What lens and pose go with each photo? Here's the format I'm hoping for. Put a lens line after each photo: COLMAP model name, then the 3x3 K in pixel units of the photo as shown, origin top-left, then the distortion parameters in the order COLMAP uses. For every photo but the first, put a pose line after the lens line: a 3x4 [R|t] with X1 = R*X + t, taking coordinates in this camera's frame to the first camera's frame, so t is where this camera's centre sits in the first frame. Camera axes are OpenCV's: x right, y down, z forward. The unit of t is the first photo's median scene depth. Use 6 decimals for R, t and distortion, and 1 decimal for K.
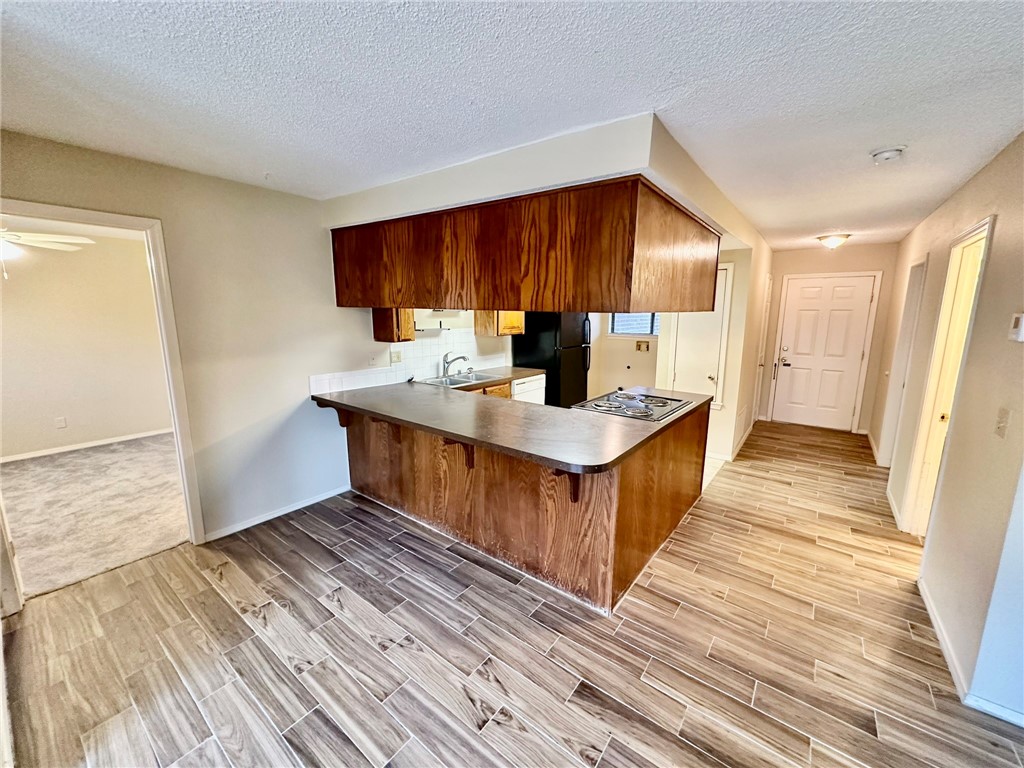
lens RADIAL K [[407.0, 0, 511.7], [0, 407.0, 383.0], [0, 0, 1]] dist [-0.005077, 0.000697]
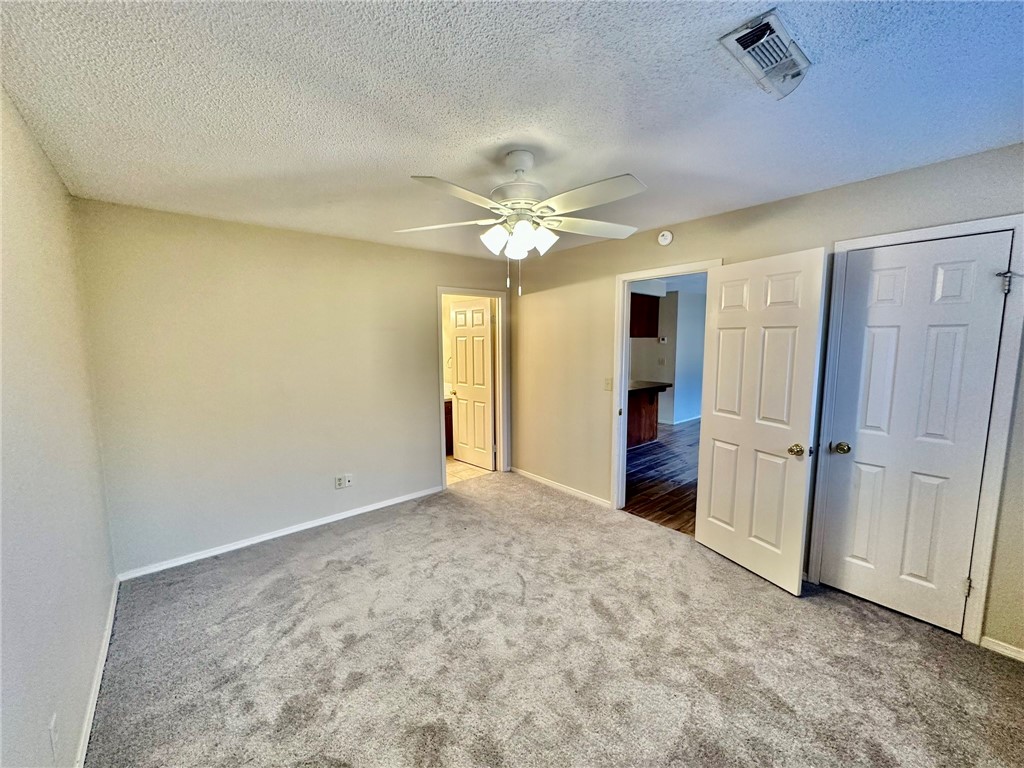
lens RADIAL K [[407.0, 0, 511.7], [0, 407.0, 383.0], [0, 0, 1]] dist [-0.005077, 0.000697]
pose [[0.209617, -0.105831, 0.972039, -1.896090], [0.175449, 0.982061, 0.069087, -0.152353], [-0.961914, 0.156062, 0.224425, 0.874819]]
